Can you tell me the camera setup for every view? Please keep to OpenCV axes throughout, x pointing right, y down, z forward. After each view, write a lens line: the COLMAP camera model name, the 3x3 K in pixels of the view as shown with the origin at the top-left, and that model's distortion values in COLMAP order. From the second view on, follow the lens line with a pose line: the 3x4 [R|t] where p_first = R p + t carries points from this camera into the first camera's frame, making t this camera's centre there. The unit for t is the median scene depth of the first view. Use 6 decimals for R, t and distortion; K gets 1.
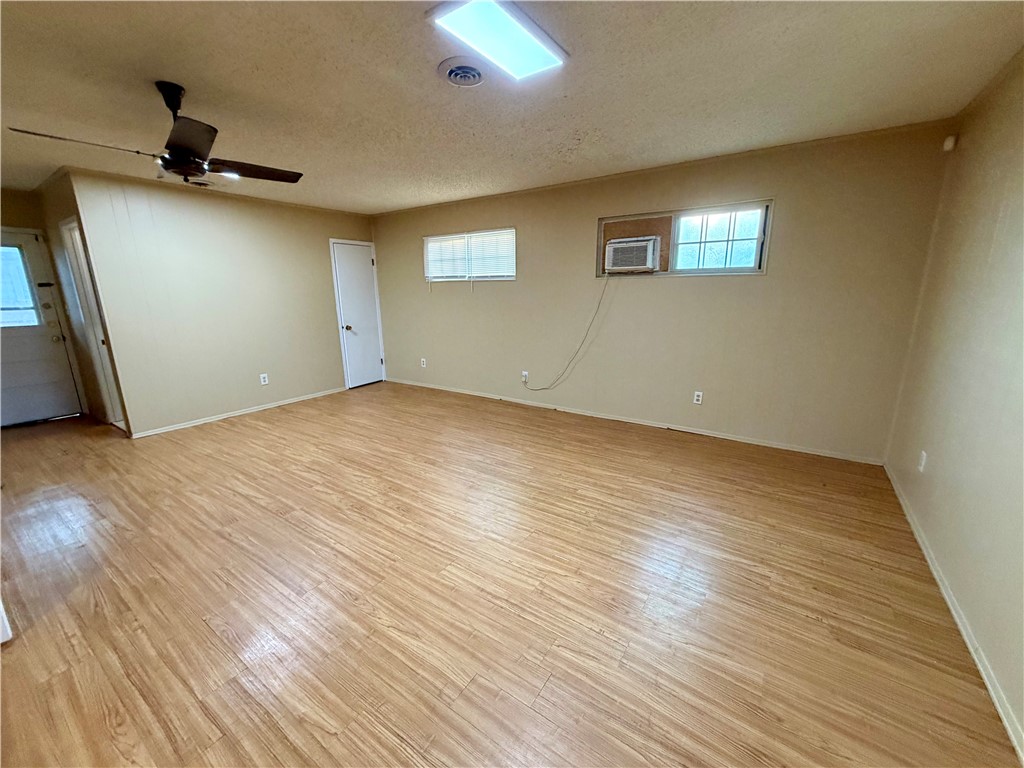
lens RADIAL K [[410.1, 0, 509.8], [0, 410.1, 382.7], [0, 0, 1]] dist [0.001262, -0.000131]
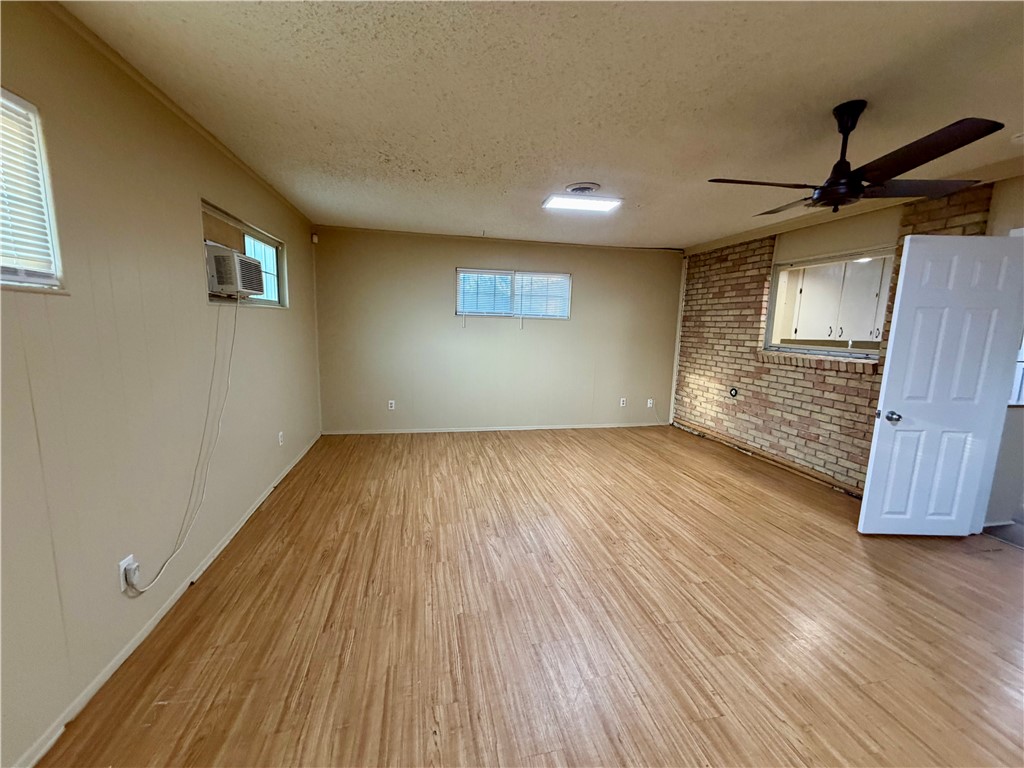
lens RADIAL K [[410.1, 0, 509.8], [0, 410.1, 382.7], [0, 0, 1]] dist [0.001262, -0.000131]
pose [[-0.720802, -0.110724, 0.684240, -0.725748], [0.136567, 0.945123, 0.296804, -0.393042], [-0.679554, 0.307381, -0.666125, 1.693993]]
